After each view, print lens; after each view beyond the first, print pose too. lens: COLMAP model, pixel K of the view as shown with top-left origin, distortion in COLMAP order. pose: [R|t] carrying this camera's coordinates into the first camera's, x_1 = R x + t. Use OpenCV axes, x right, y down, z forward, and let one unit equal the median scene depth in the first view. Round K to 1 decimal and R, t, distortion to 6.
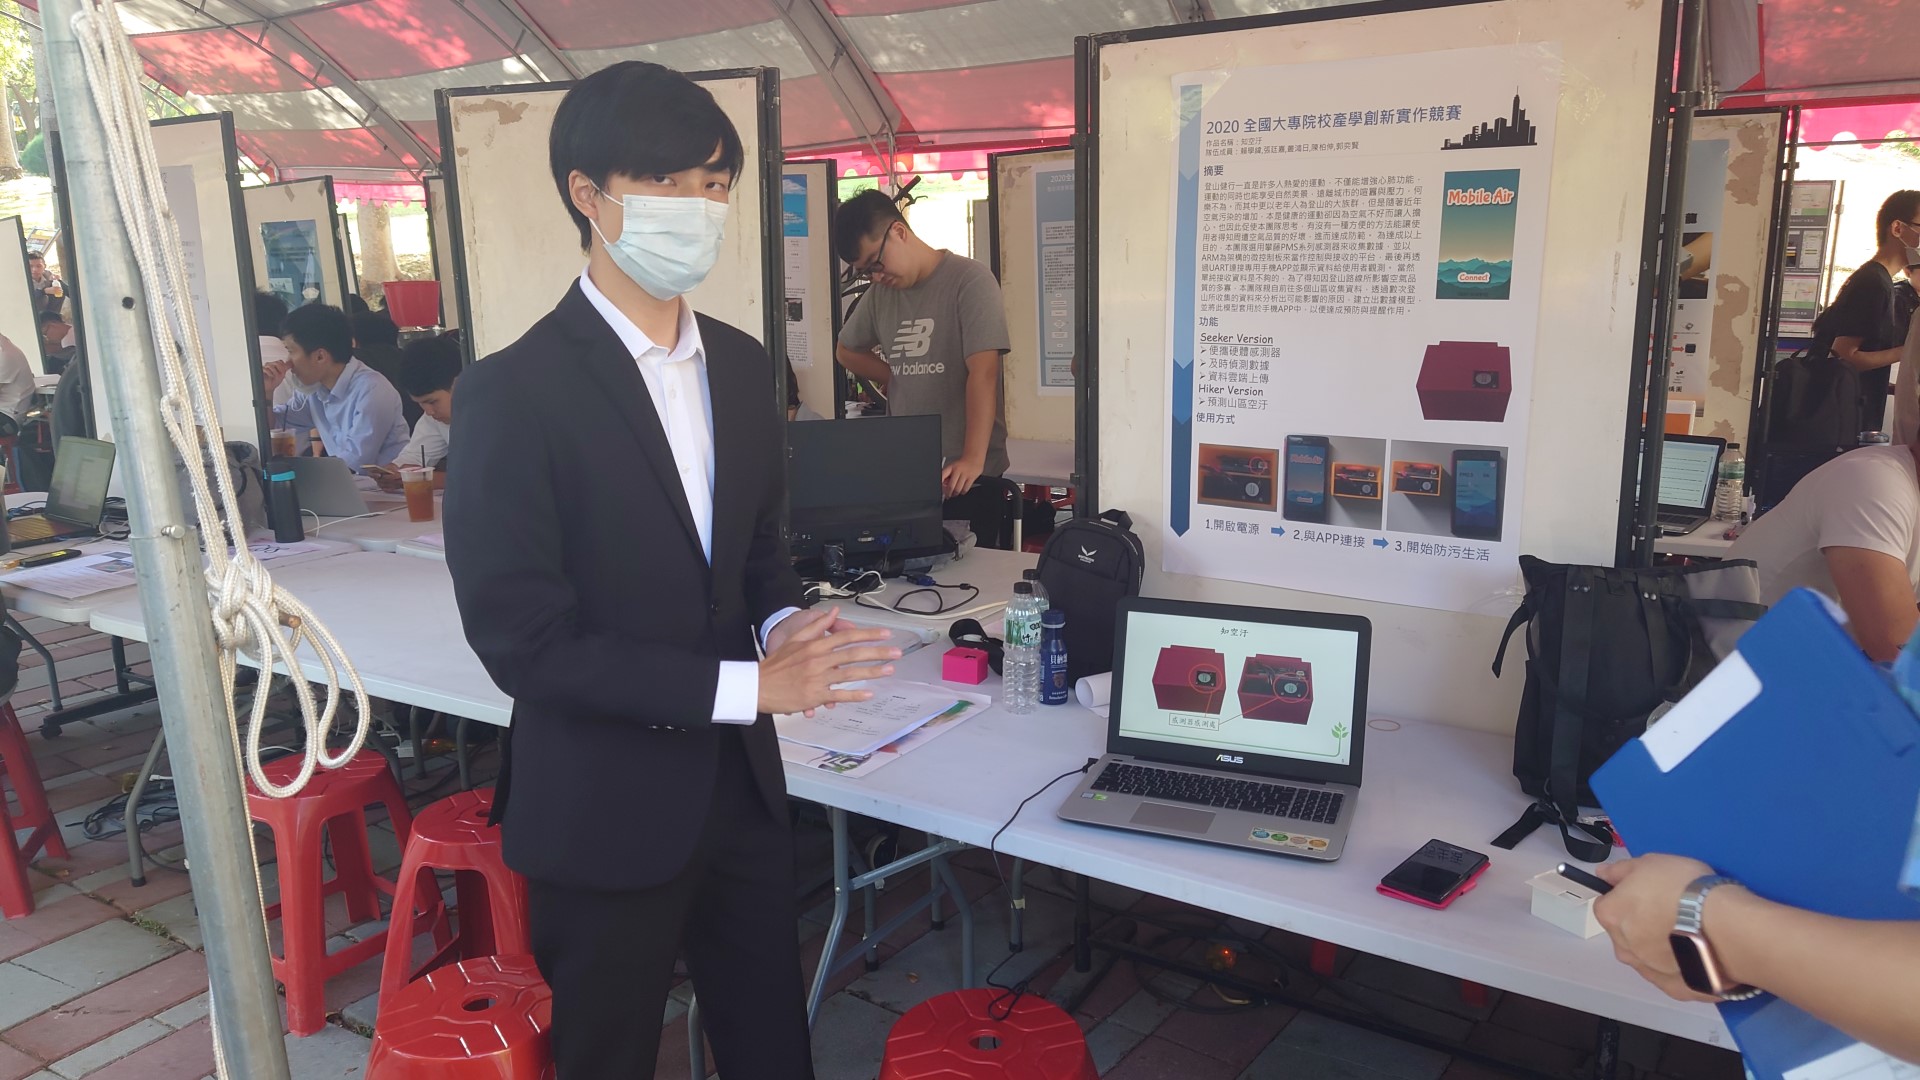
lens RADIAL K [[1309.5, 0, 960.0], [0, 1309.5, 540.0], [0, 0, 1]] dist [0.091465, -0.104702]
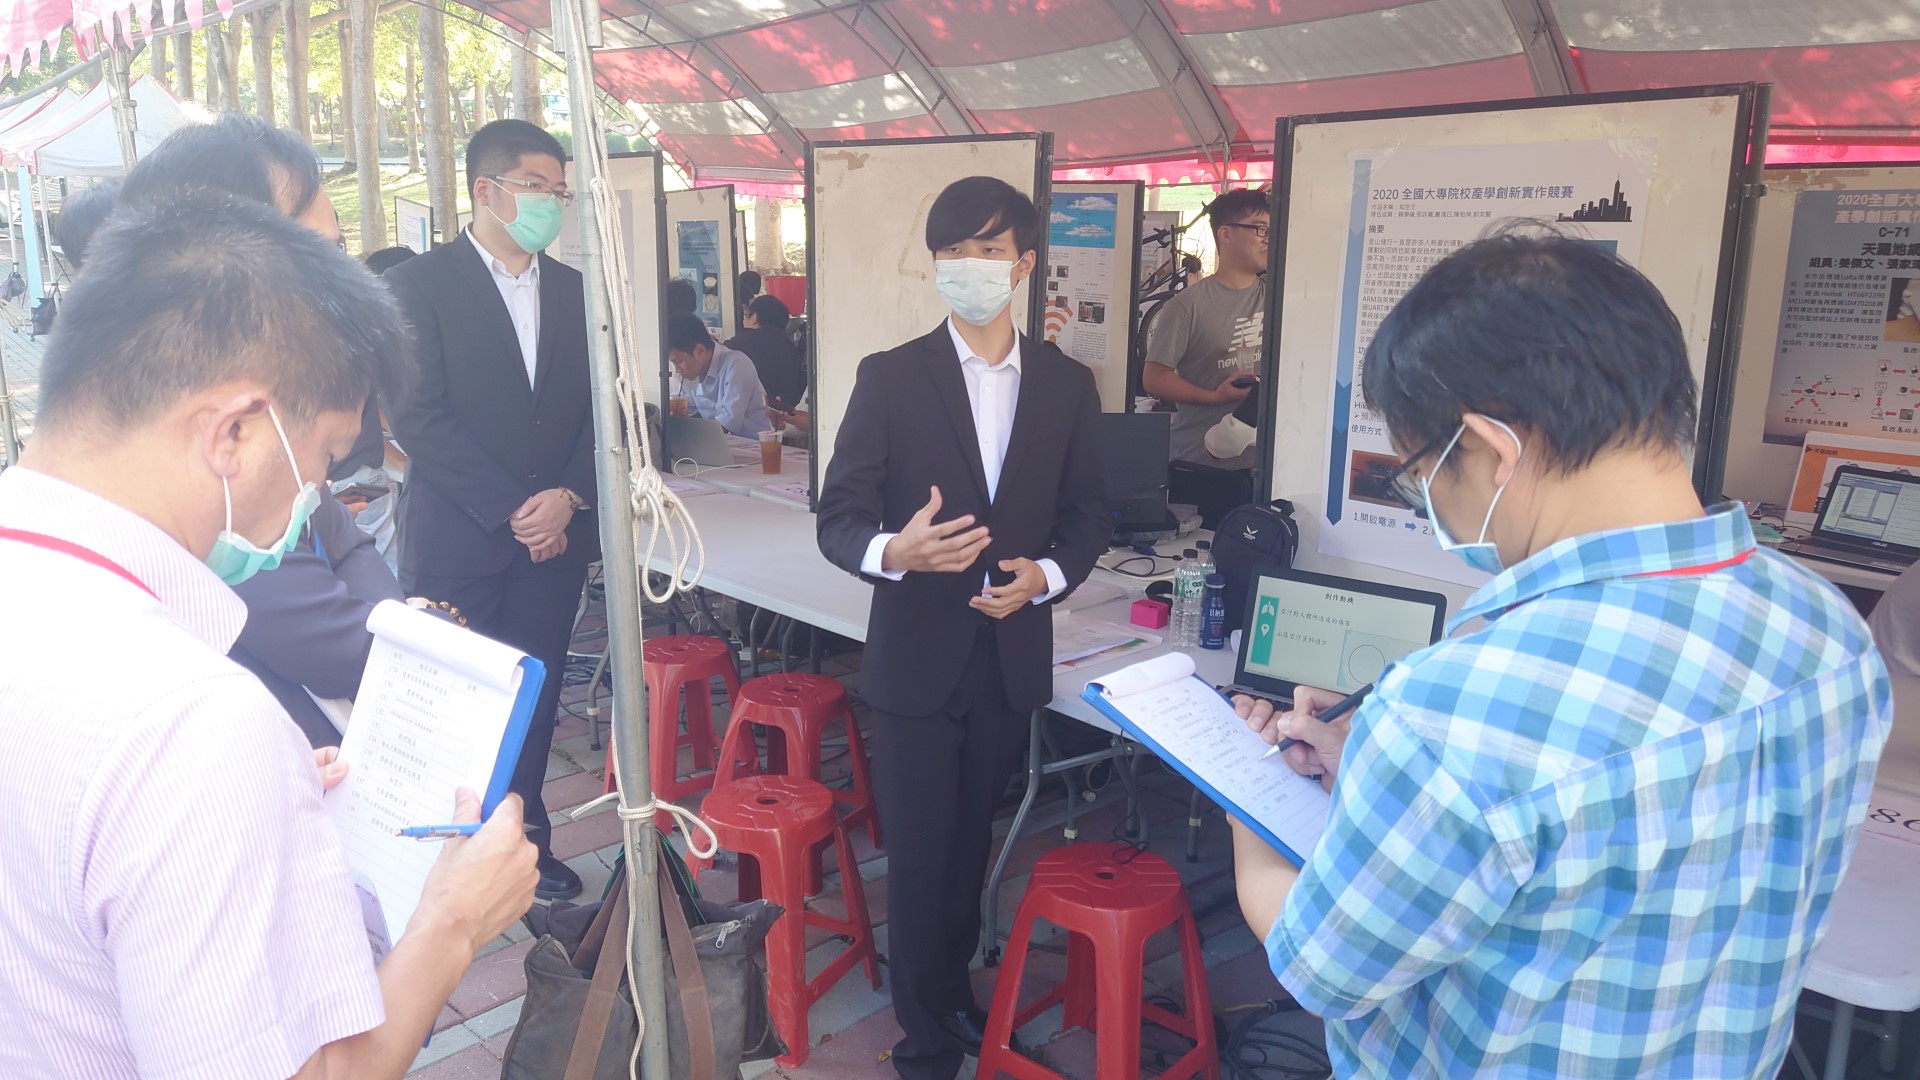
lens RADIAL K [[1309.5, 0, 960.0], [0, 1309.5, 540.0], [0, 0, 1]] dist [0.091465, -0.104702]
pose [[0.964098, 0.085958, -0.251250, 0.139949], [-0.084205, 0.996290, 0.017741, 0.018205], [0.251843, 0.004052, 0.967760, -0.266339]]
